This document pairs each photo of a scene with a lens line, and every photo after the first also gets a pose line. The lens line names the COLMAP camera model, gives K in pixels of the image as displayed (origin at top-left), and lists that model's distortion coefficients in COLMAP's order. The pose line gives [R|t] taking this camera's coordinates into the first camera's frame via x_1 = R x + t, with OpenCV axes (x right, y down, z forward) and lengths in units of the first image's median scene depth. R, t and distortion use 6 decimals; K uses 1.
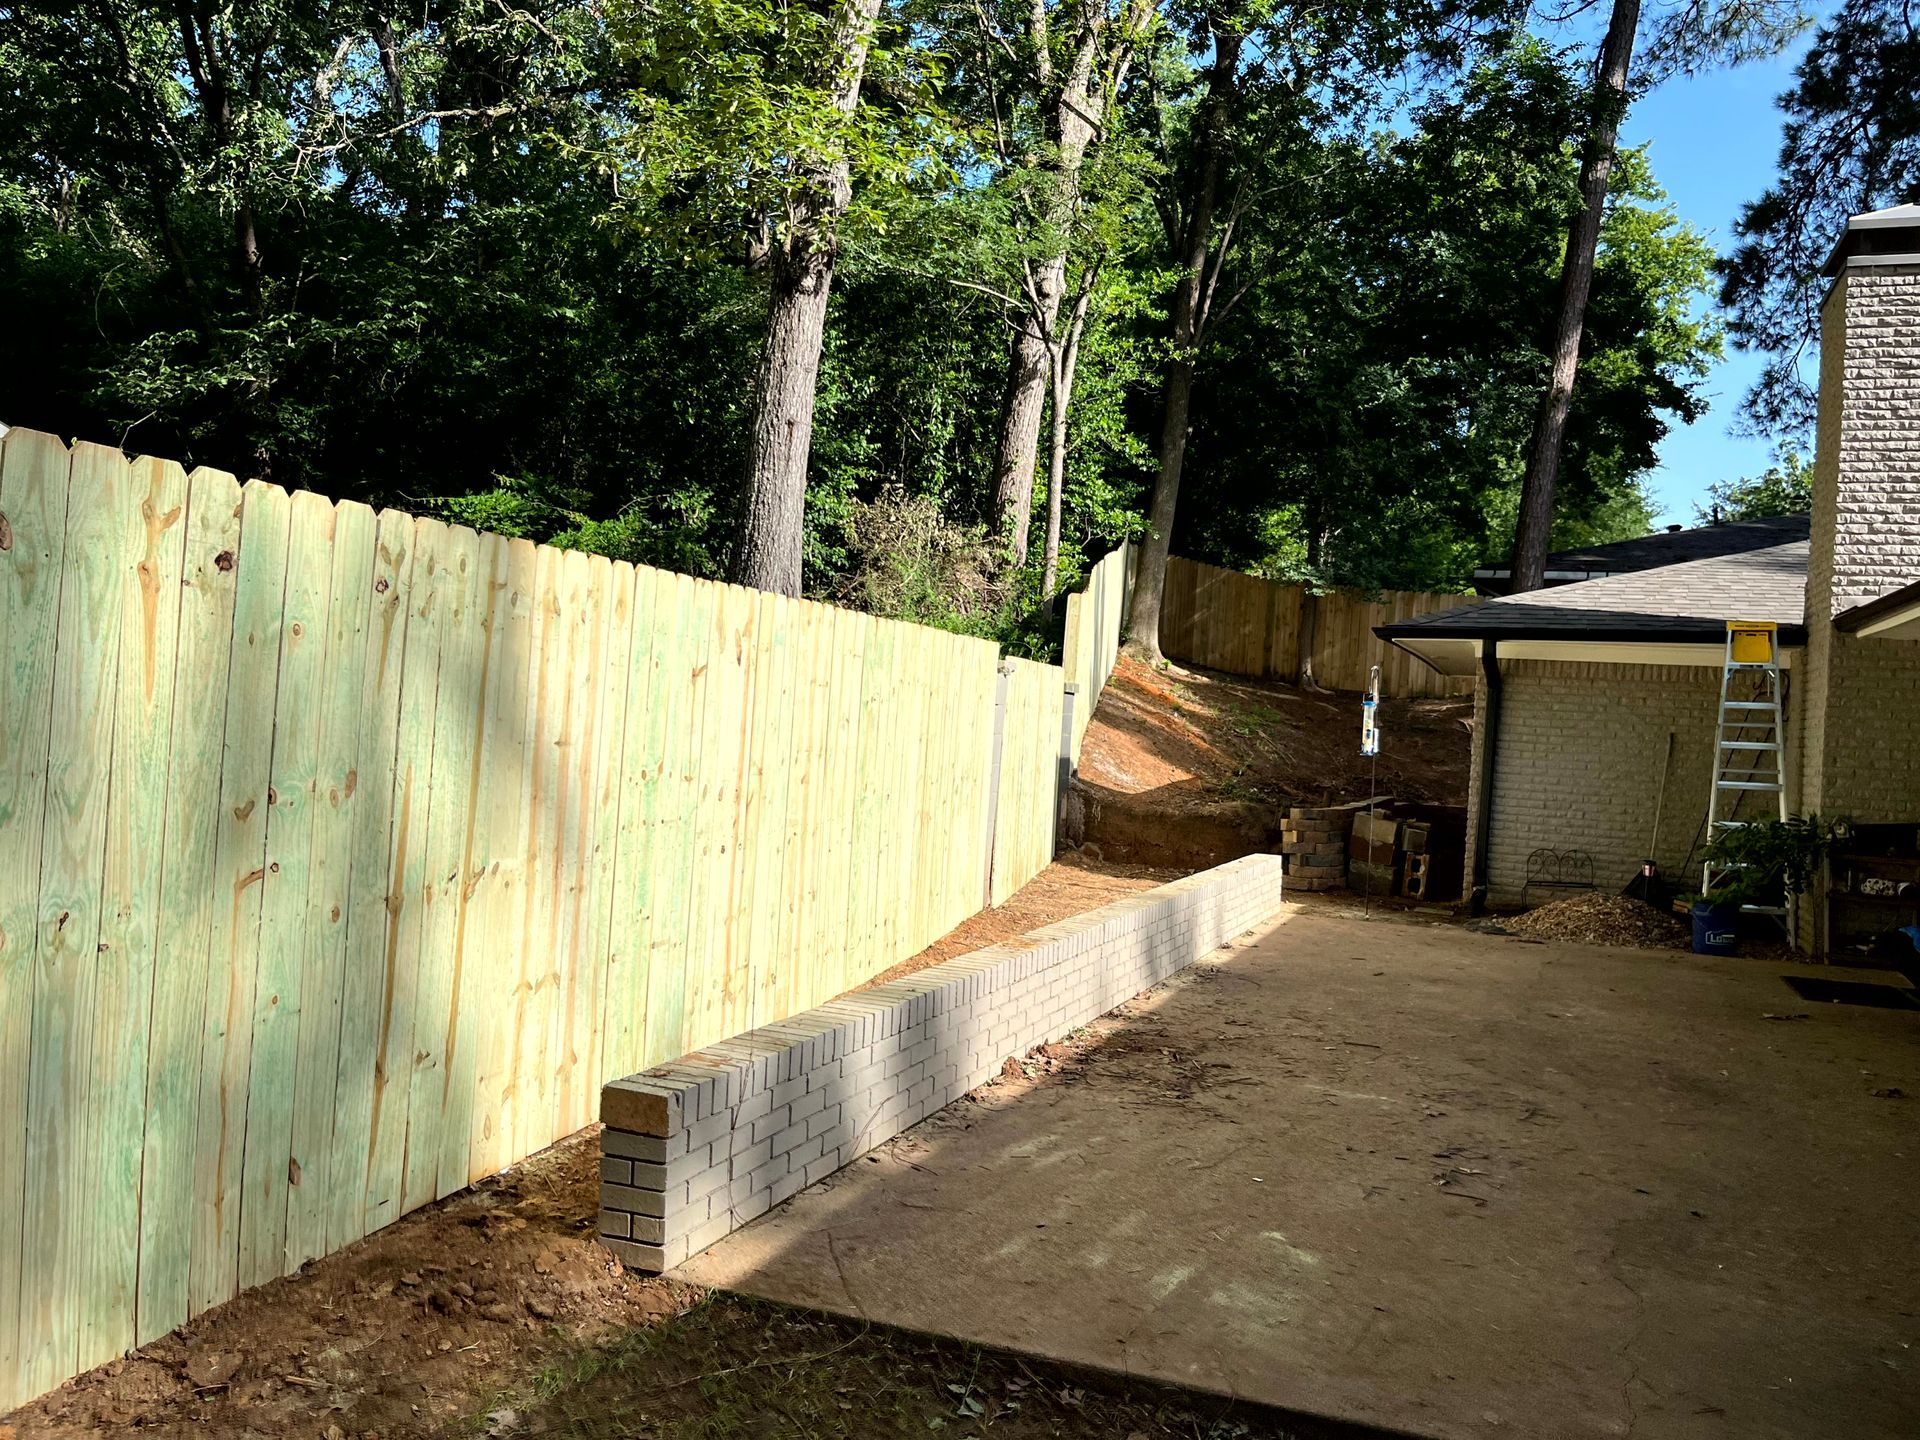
lens RADIAL K [[1461.9, 0, 964.1], [0, 1461.9, 715.0], [0, 0, 1]] dist [0.053668, -0.082859]
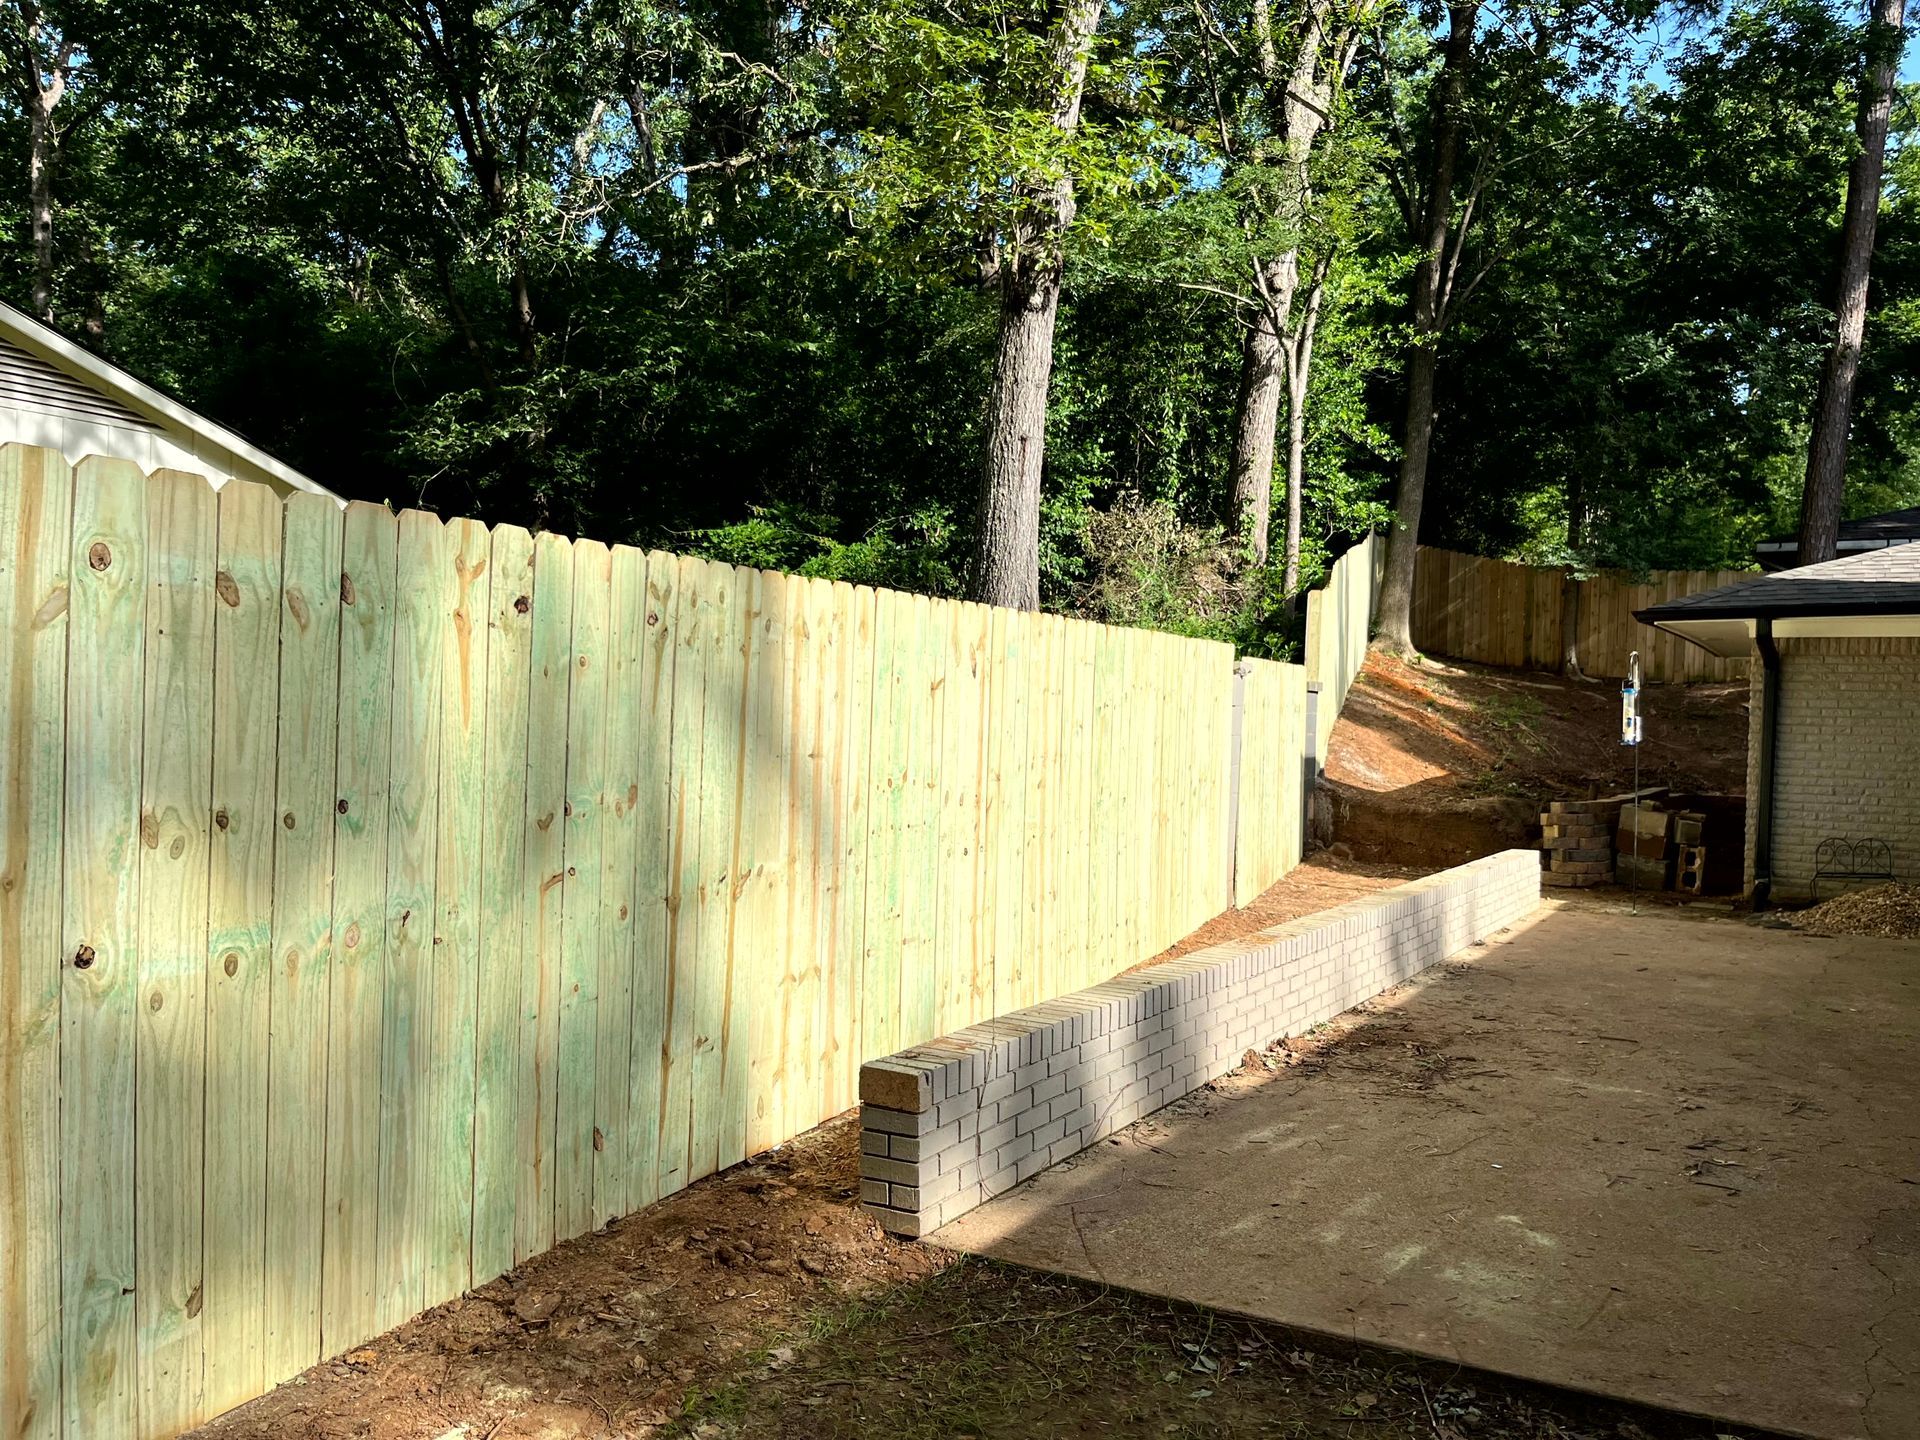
lens RADIAL K [[1461.9, 0, 976.8], [0, 1461.9, 729.6], [0, 0, 1]] dist [0.053668, -0.082859]
pose [[0.986546, -0.034036, -0.159900, 0.006663], [0.034811, 0.999392, 0.002046, 0.000661], [0.159734, -0.007585, 0.987131, -0.018063]]
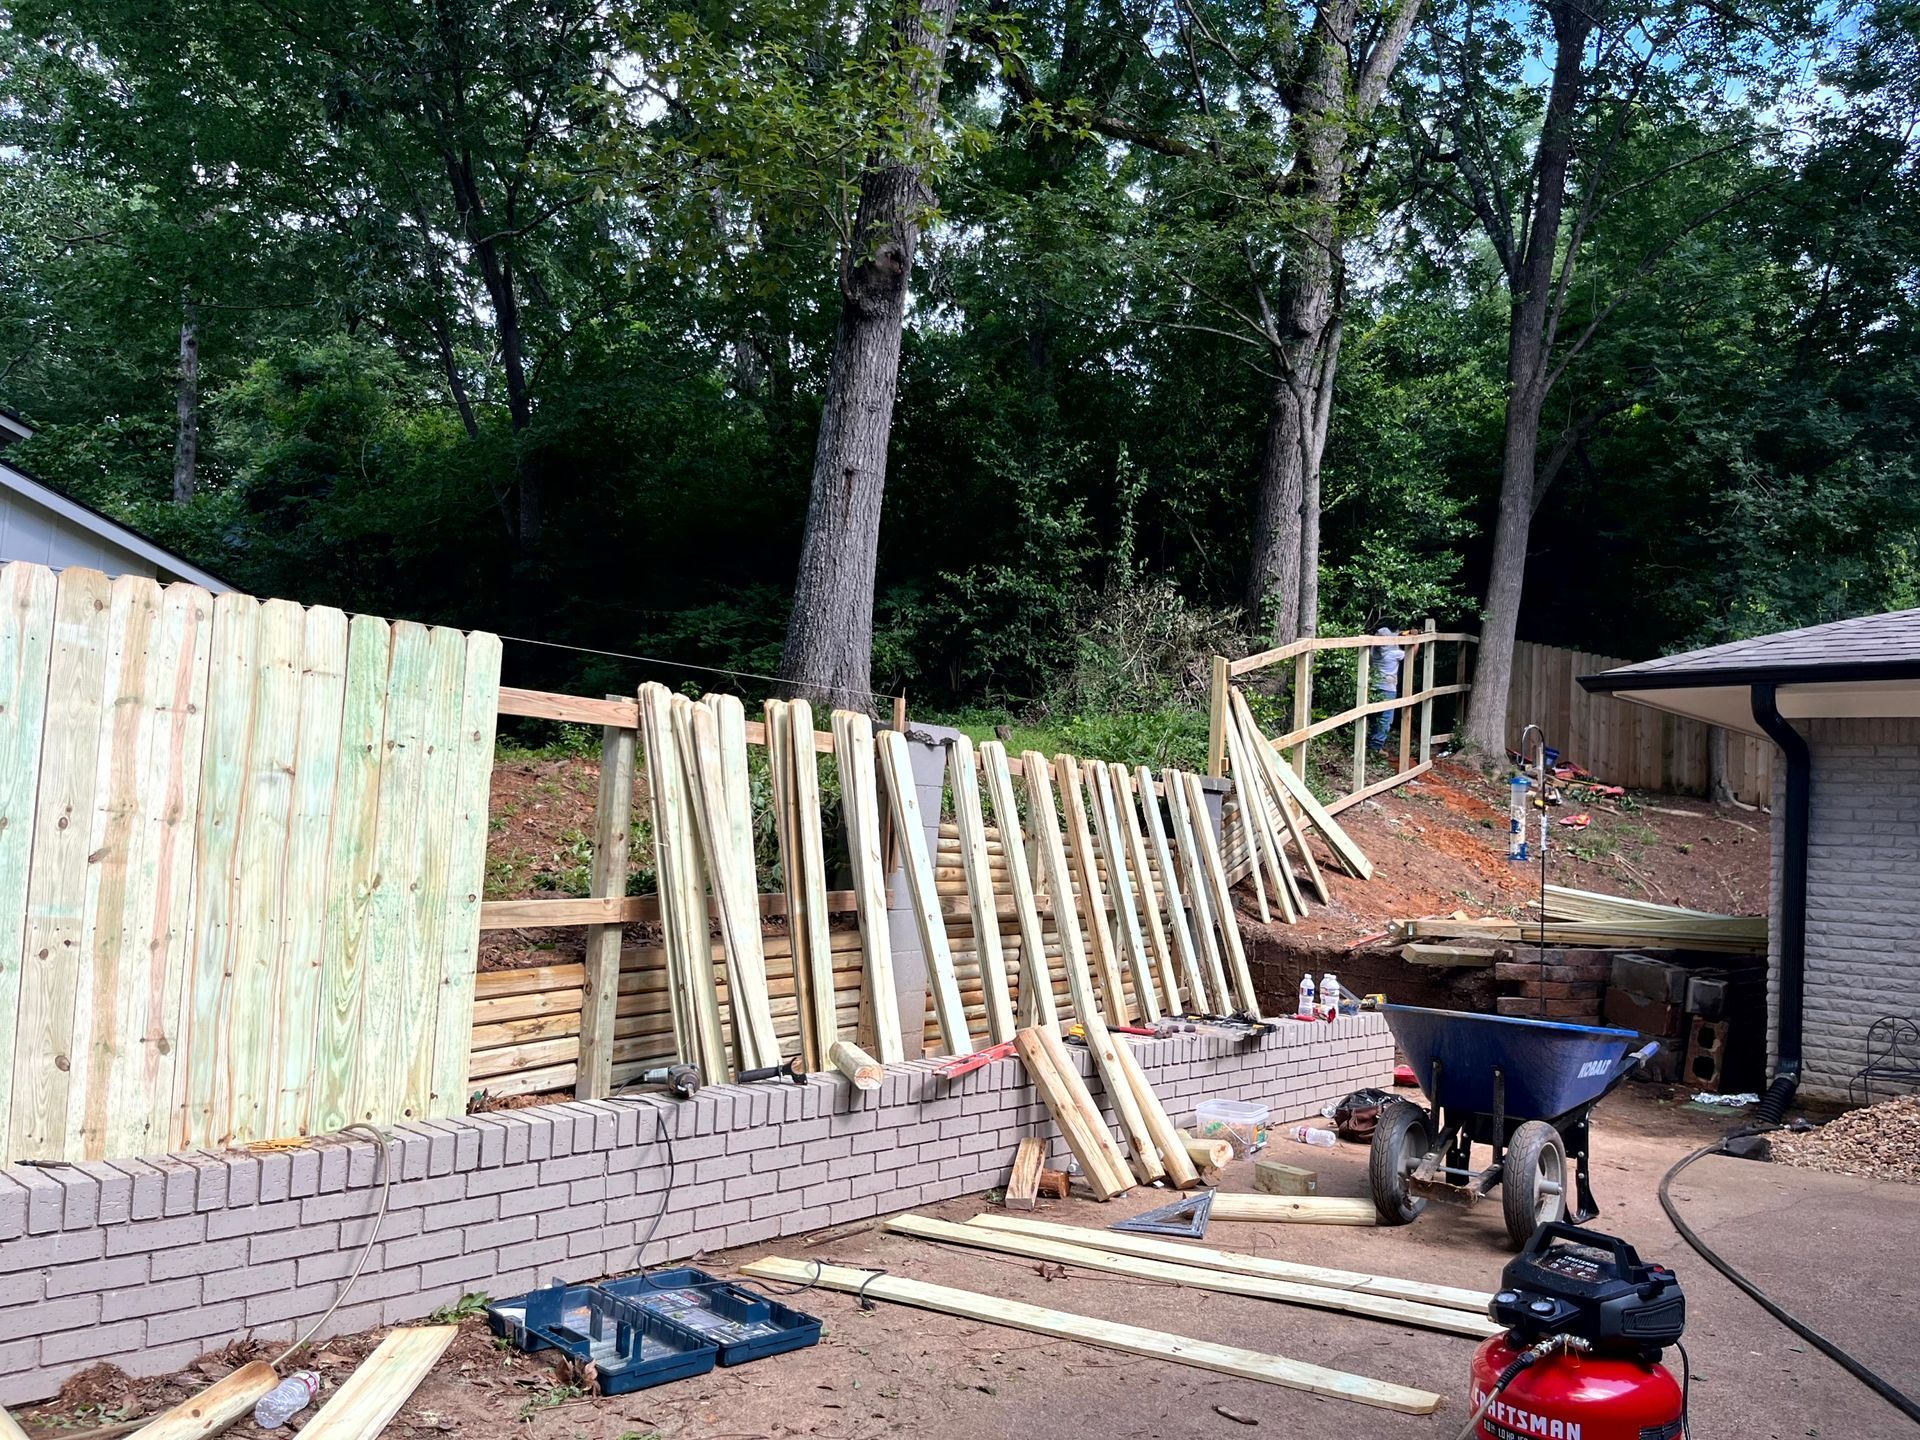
lens RADIAL K [[1461.9, 0, 971.0], [0, 1461.9, 729.2], [0, 0, 1]] dist [0.053668, -0.082859]
pose [[0.944737, -0.032292, -0.326235, 0.227765], [0.002755, 0.995884, -0.090598, 0.024260], [0.327818, 0.084692, 0.940937, 0.262733]]
